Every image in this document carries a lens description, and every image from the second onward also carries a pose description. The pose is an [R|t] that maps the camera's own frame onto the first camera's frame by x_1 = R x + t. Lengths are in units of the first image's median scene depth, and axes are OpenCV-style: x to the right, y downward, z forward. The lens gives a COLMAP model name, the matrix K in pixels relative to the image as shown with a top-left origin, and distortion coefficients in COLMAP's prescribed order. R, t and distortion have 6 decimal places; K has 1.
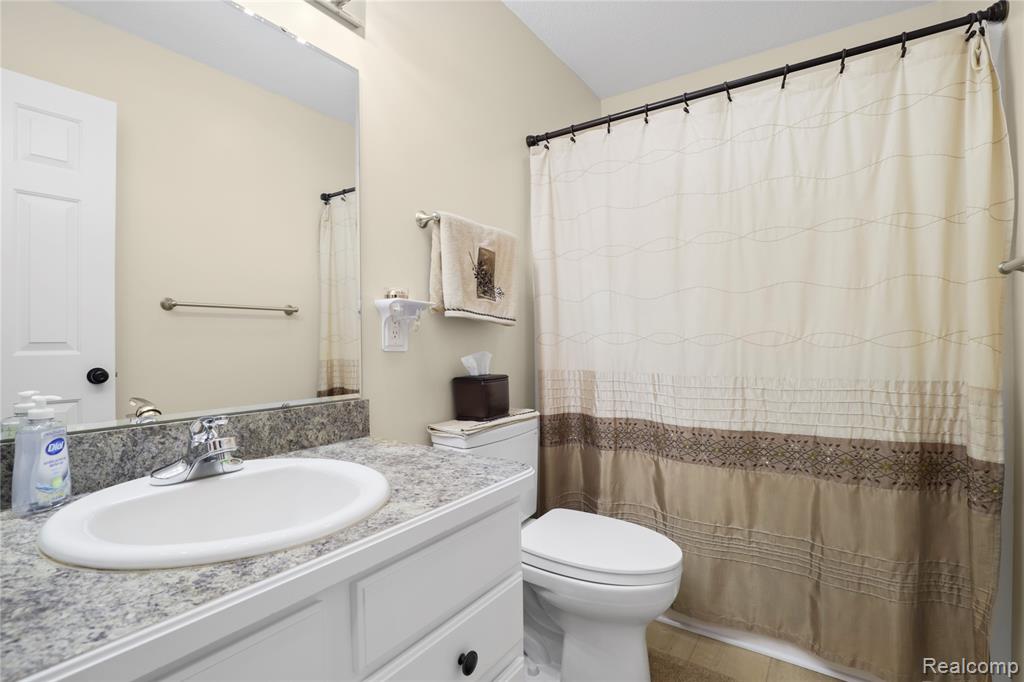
lens RADIAL K [[465.3, 0, 514.2], [0, 465.3, 338.5], [0, 0, 1]] dist [-0.048536, 0.010253]
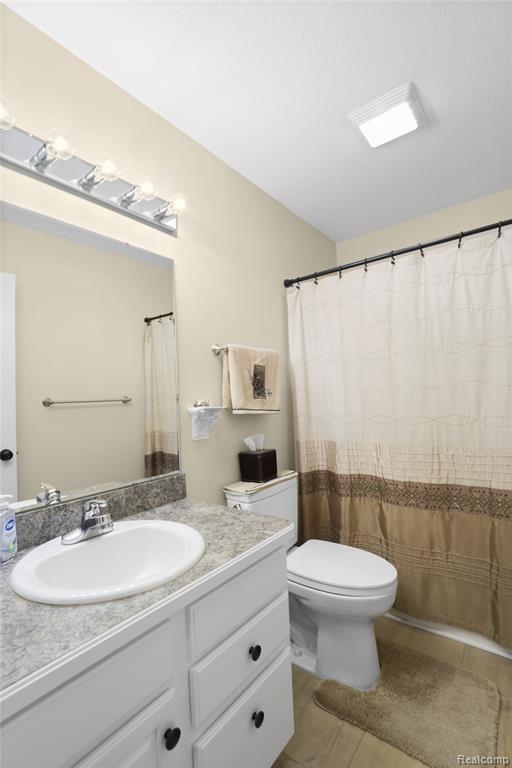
lens RADIAL K [[349.0, 0, 263.9], [0, 349.0, 380.9], [0, 0, 1]] dist [-0.048536, 0.010253]
pose [[0.998670, -0.026354, -0.044313, 0.004003], [0.025030, 0.999231, -0.030166, -0.114671], [0.045074, 0.029017, 0.998562, -0.122725]]
